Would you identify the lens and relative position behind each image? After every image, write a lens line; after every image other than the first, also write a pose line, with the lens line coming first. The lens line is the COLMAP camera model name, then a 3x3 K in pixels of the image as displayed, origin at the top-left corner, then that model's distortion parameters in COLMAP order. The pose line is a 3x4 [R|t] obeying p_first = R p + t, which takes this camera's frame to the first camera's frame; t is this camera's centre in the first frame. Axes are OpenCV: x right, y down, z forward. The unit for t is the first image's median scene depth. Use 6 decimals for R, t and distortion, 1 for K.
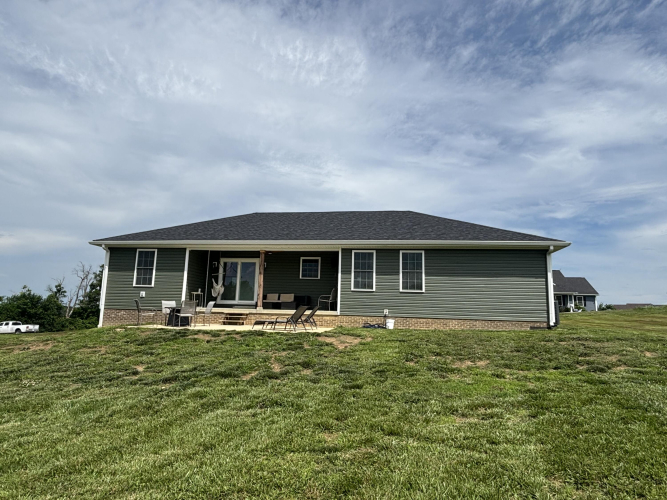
lens RADIAL K [[399.7, 0, 322.4], [0, 399.7, 230.8], [0, 0, 1]] dist [-0.005595, -0.000090]
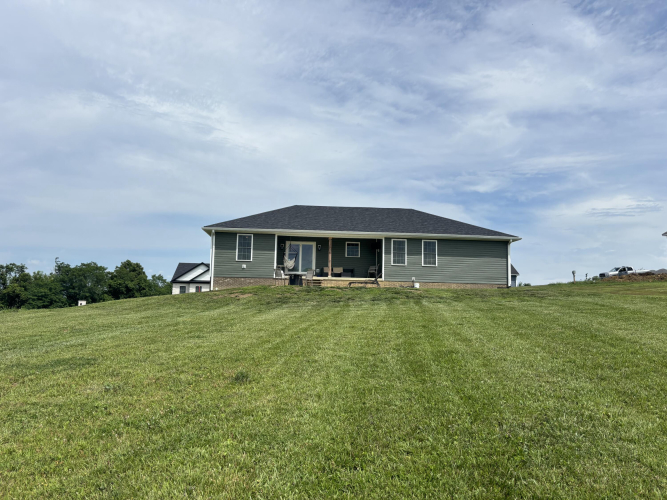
lens RADIAL K [[505.9, 0, 329.9], [0, 505.9, 244.0], [0, 0, 1]] dist [0.003275, 0.009731]
pose [[0.968073, 0.018807, 0.249962, -0.573149], [-0.042328, 0.995126, 0.089060, -0.083690], [-0.247069, -0.096797, 0.964151, -0.720577]]
